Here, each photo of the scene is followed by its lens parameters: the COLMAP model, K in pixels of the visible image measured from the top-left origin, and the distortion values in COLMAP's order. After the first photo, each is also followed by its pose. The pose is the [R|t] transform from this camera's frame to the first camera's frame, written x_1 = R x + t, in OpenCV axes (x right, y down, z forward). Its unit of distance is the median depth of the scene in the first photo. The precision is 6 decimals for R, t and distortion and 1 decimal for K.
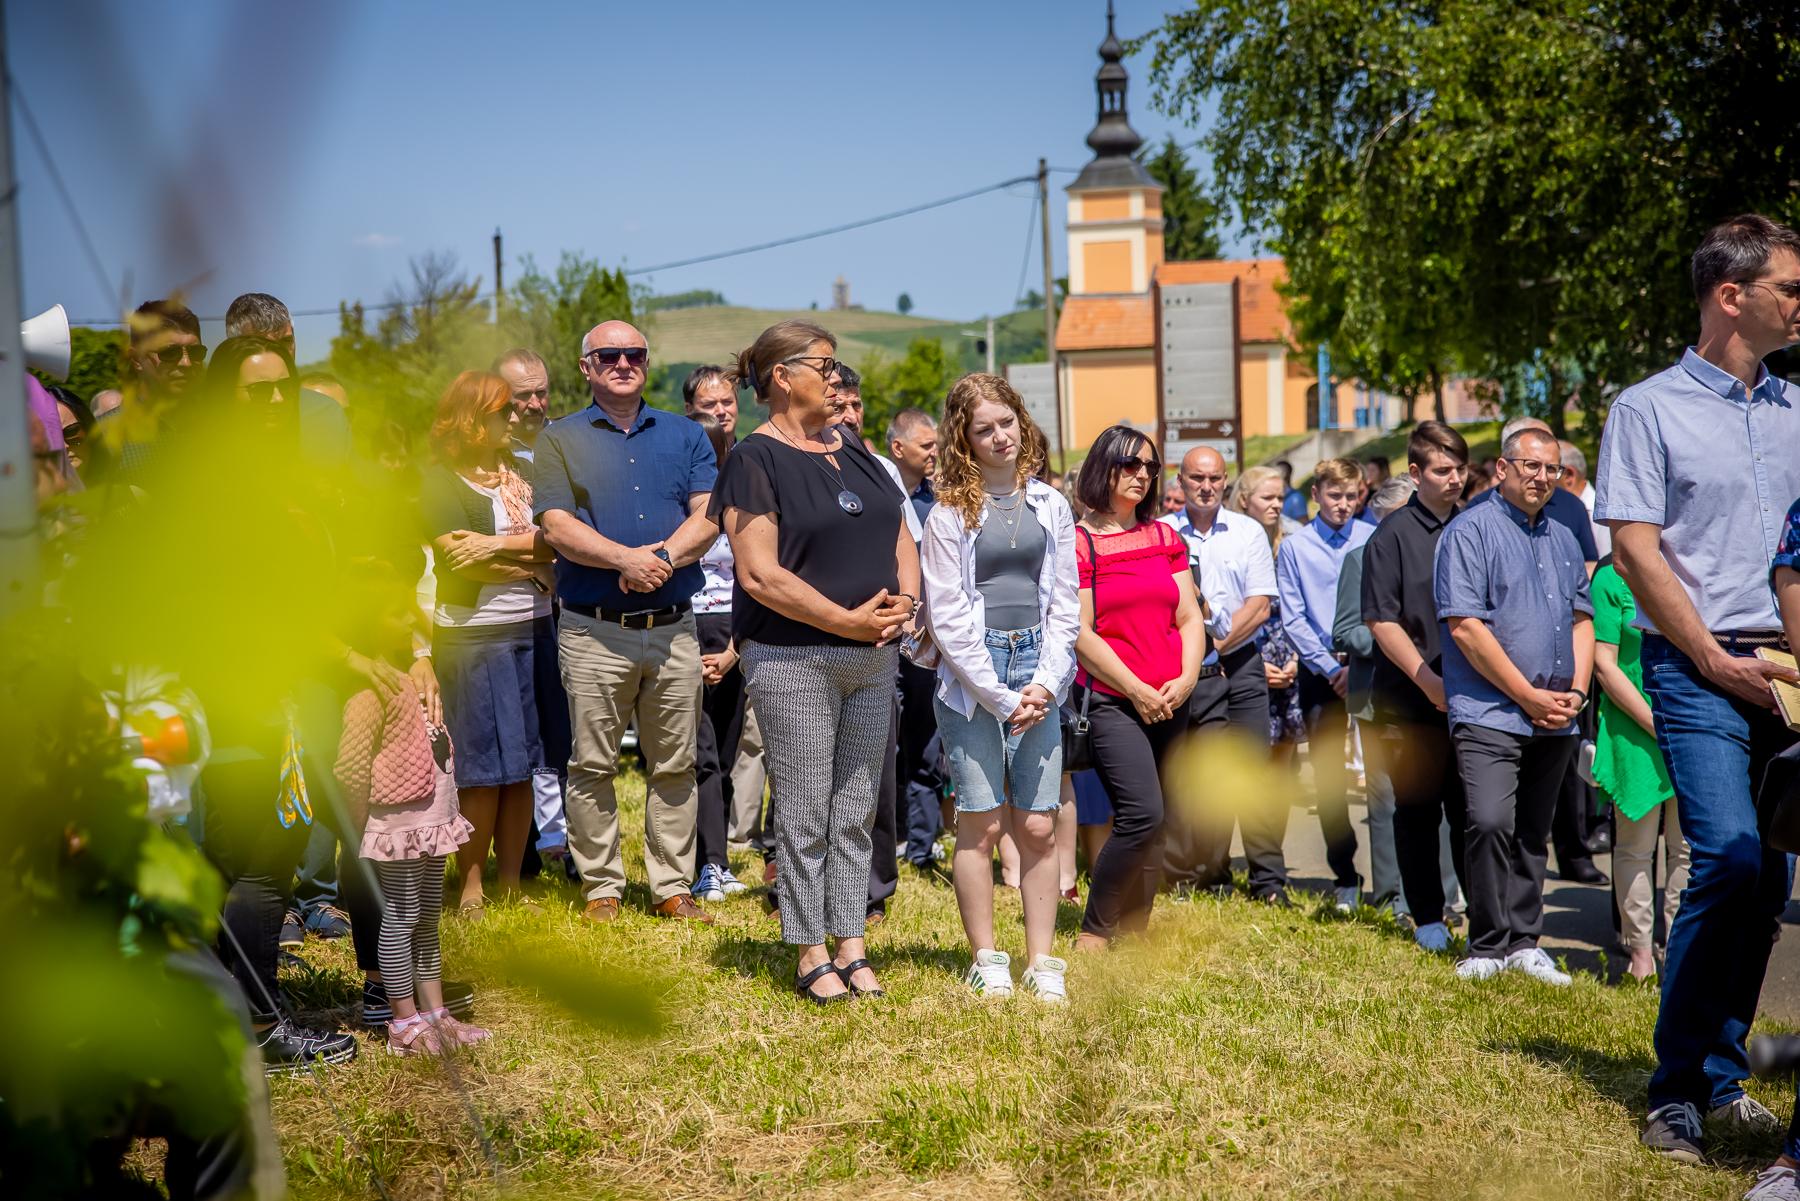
lens RADIAL K [[2997.0, 0, 893.6], [0, 2997.0, 601.7], [0, 0, 1]] dist [0.220861, 0.000000]
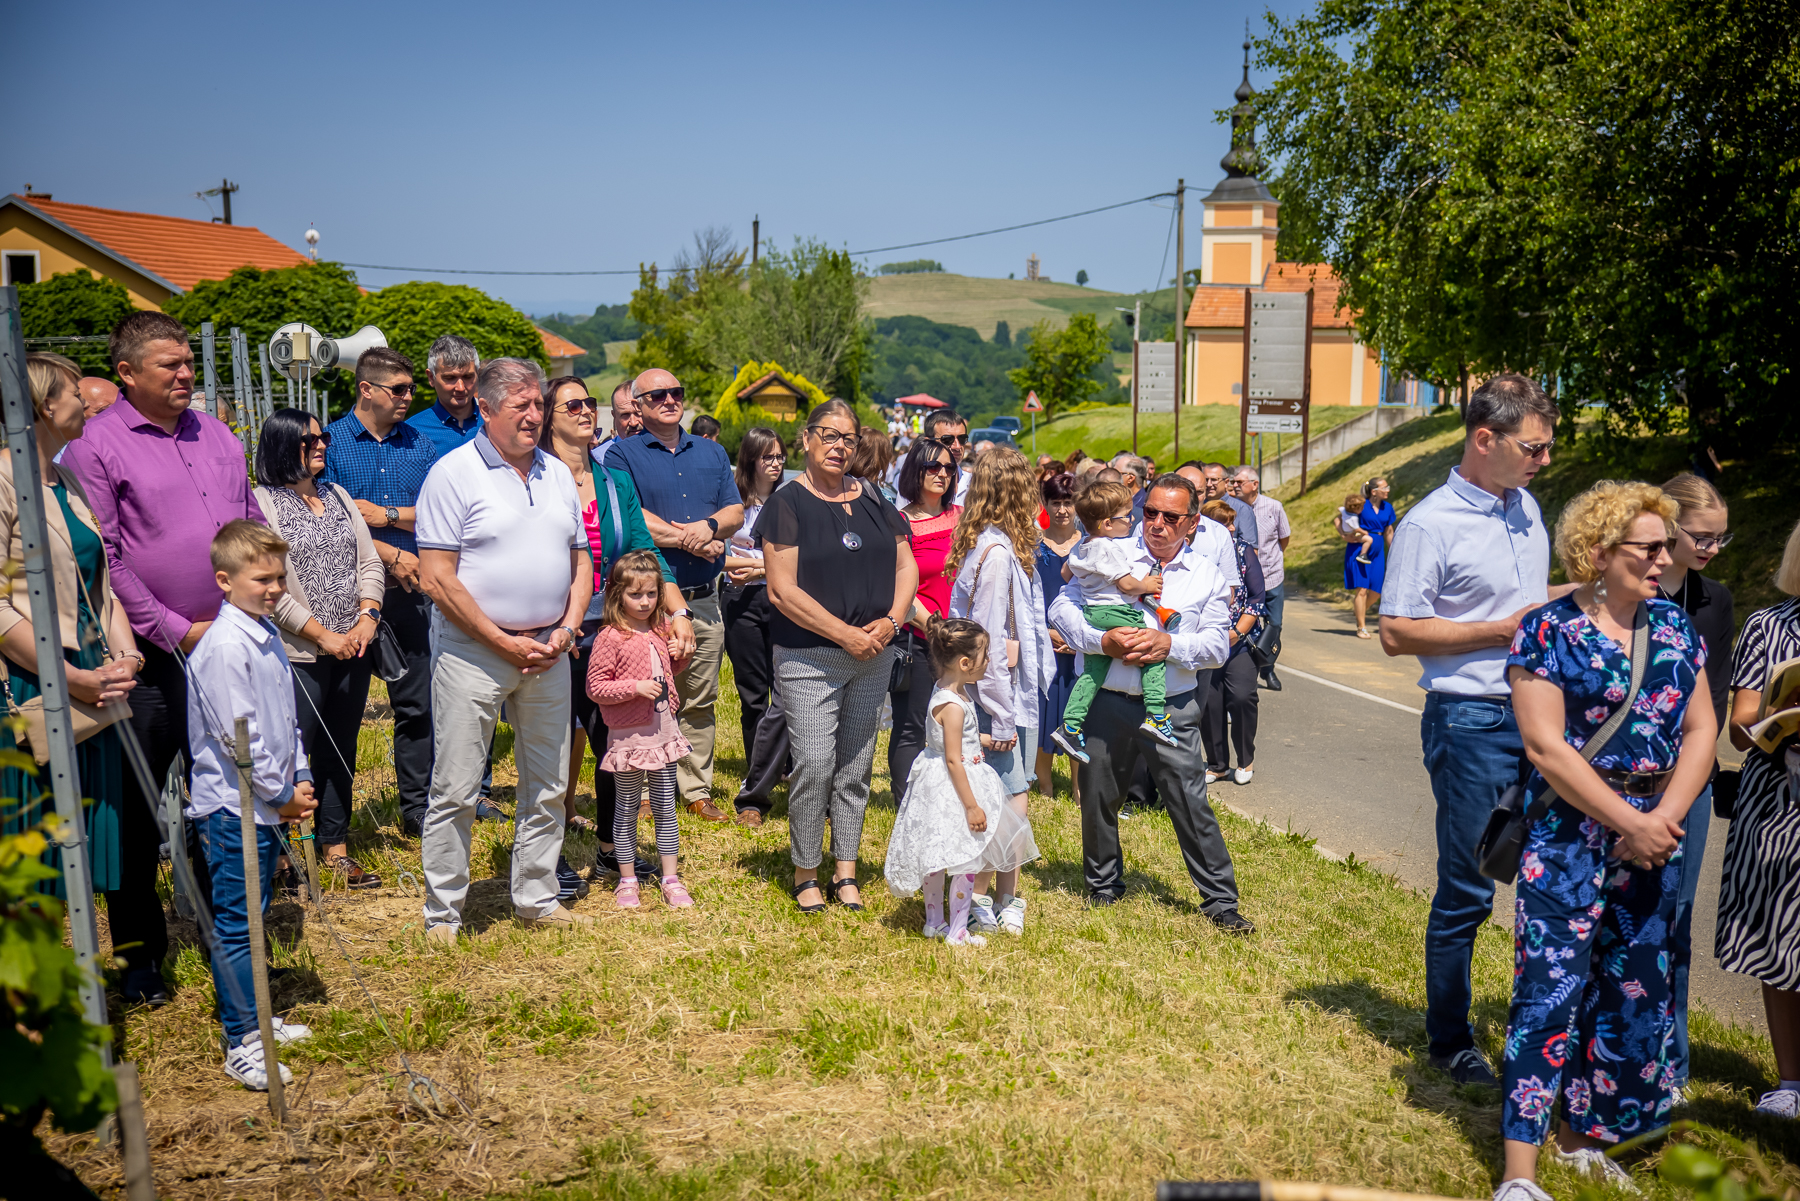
lens RADIAL K [[2305.6, 0, 896.0], [0, 2305.6, 592.2], [0, 0, 1]] dist [0.122270, 0.000000]
pose [[0.995876, 0.058994, -0.068924, 0.013530], [-0.056292, 0.997592, 0.040518, -0.008946], [0.071149, -0.036471, 0.996799, -0.000134]]
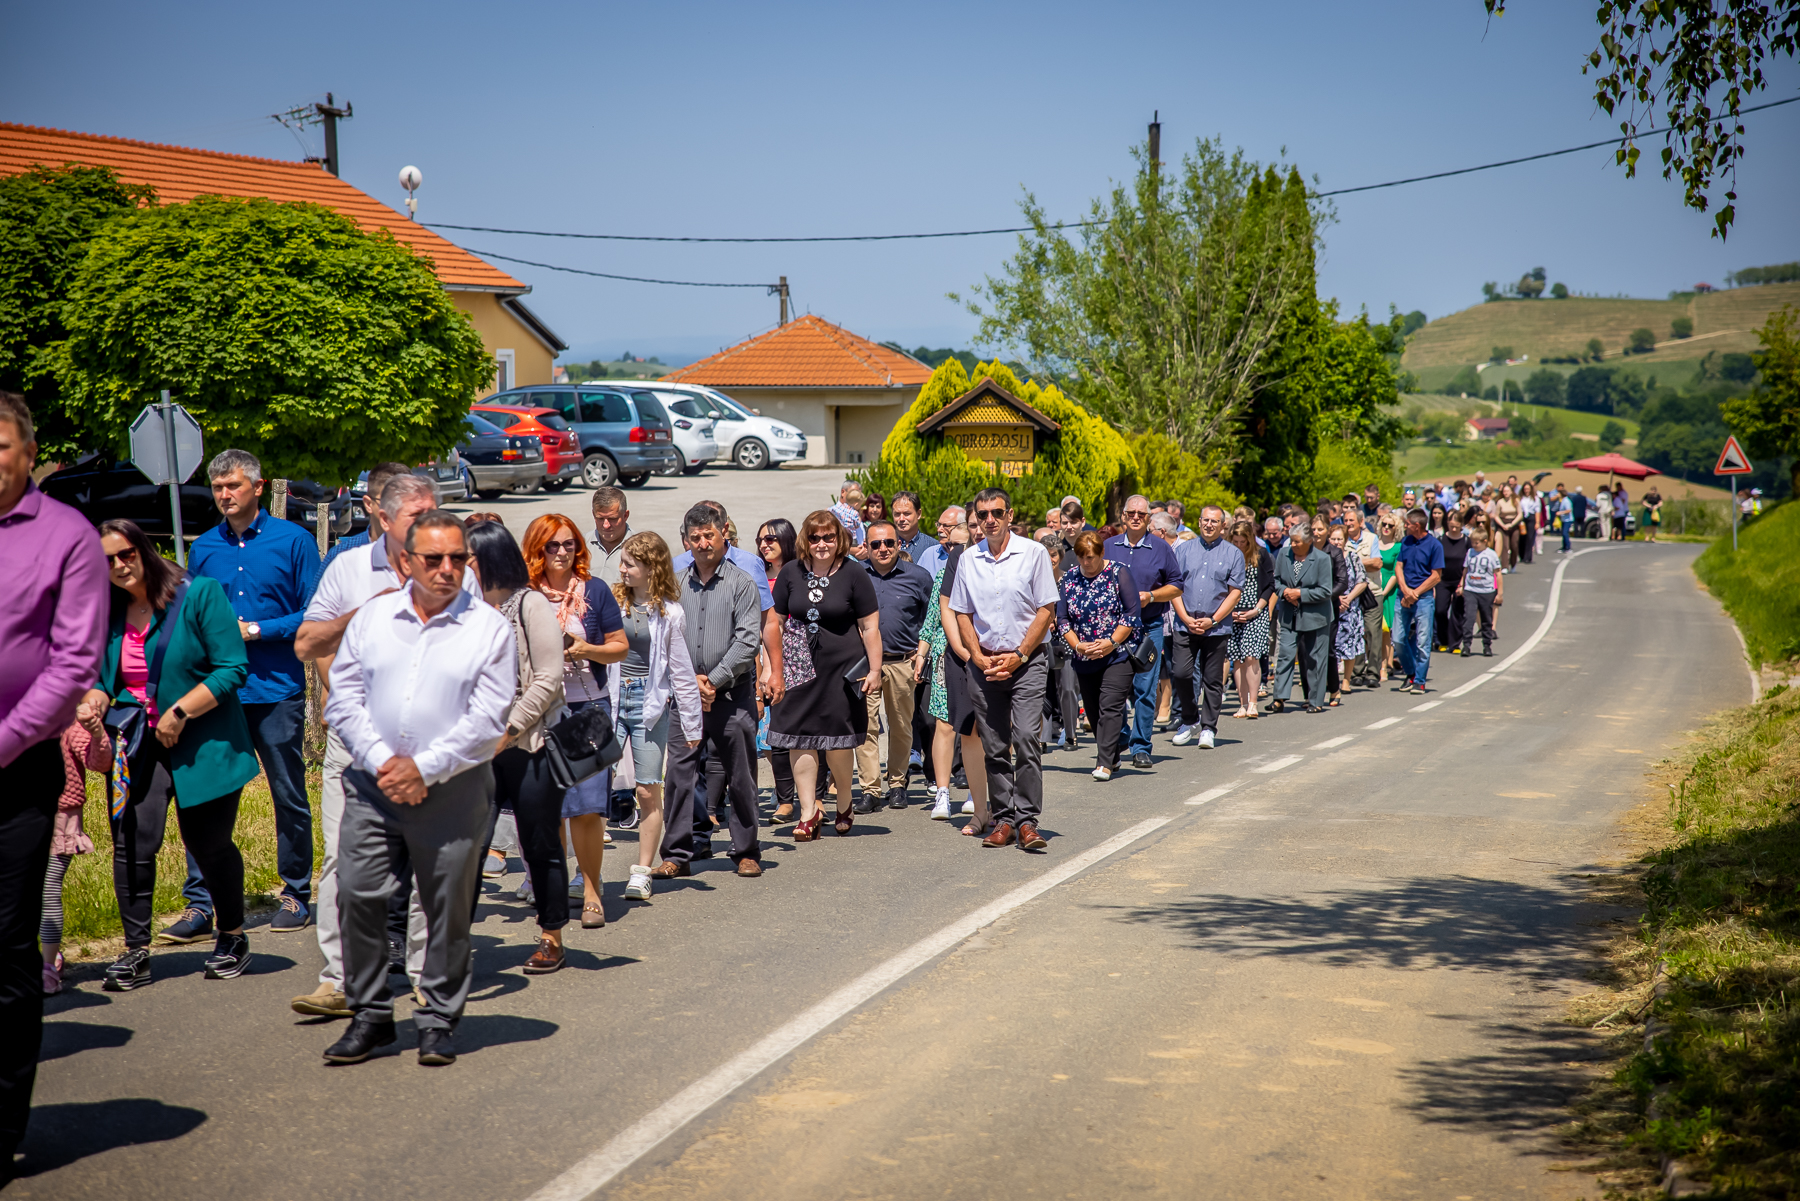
lens RADIAL K [[3443.7, 0, 901.1], [0, 3443.7, 603.8], [0, 0, 1]] dist [0.334489, 0.000000]
pose [[0.948820, 0.061455, -0.309780, 0.129618], [-0.062800, 0.998010, 0.005637, -0.017312], [0.309510, 0.014105, 0.950792, 0.374749]]
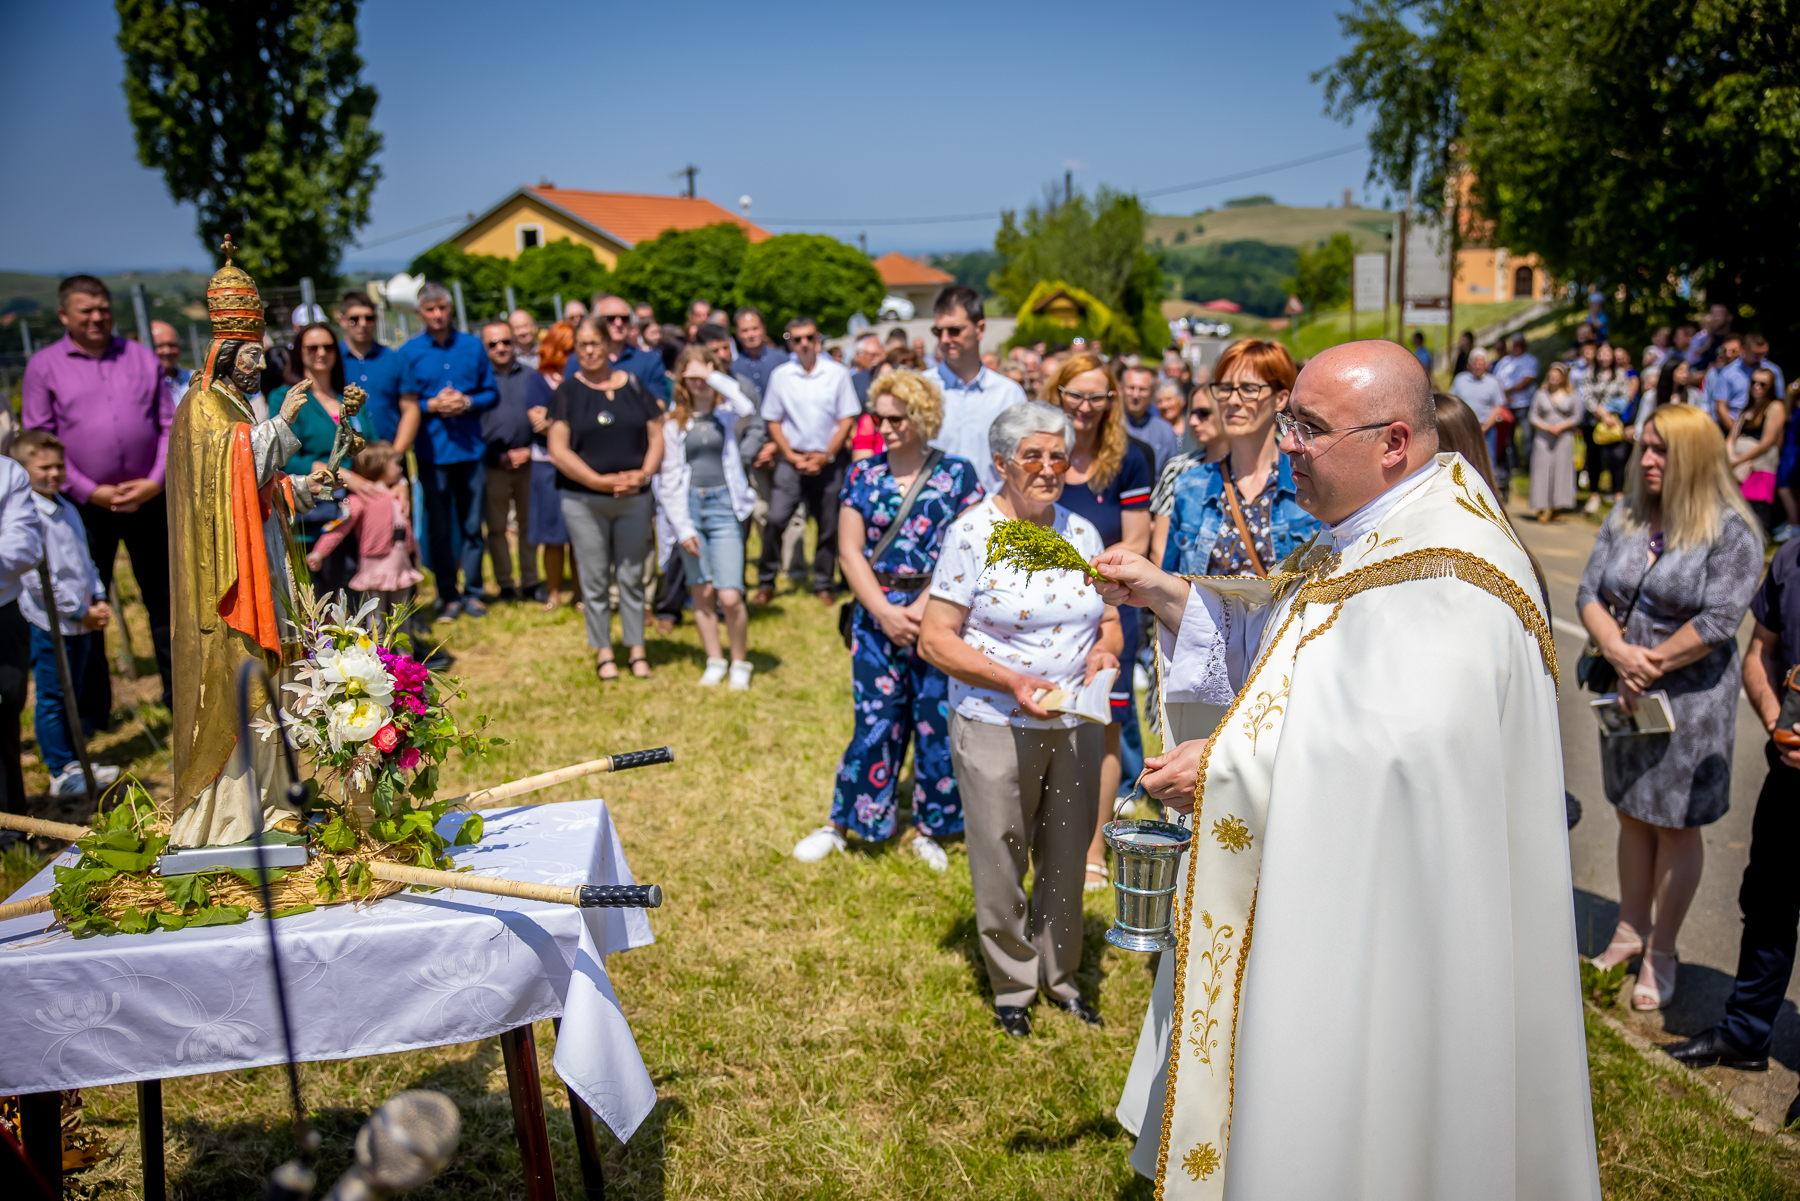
lens RADIAL K [[1749.3, 0, 905.5], [0, 1749.3, 594.3], [0, 0, 1]] dist [0.003424, 0.000000]
pose [[0.966061, 0.060150, -0.251214, 0.076420], [-0.029256, 0.991731, 0.124951, -0.011183], [0.256653, -0.113360, 0.959833, 0.002047]]
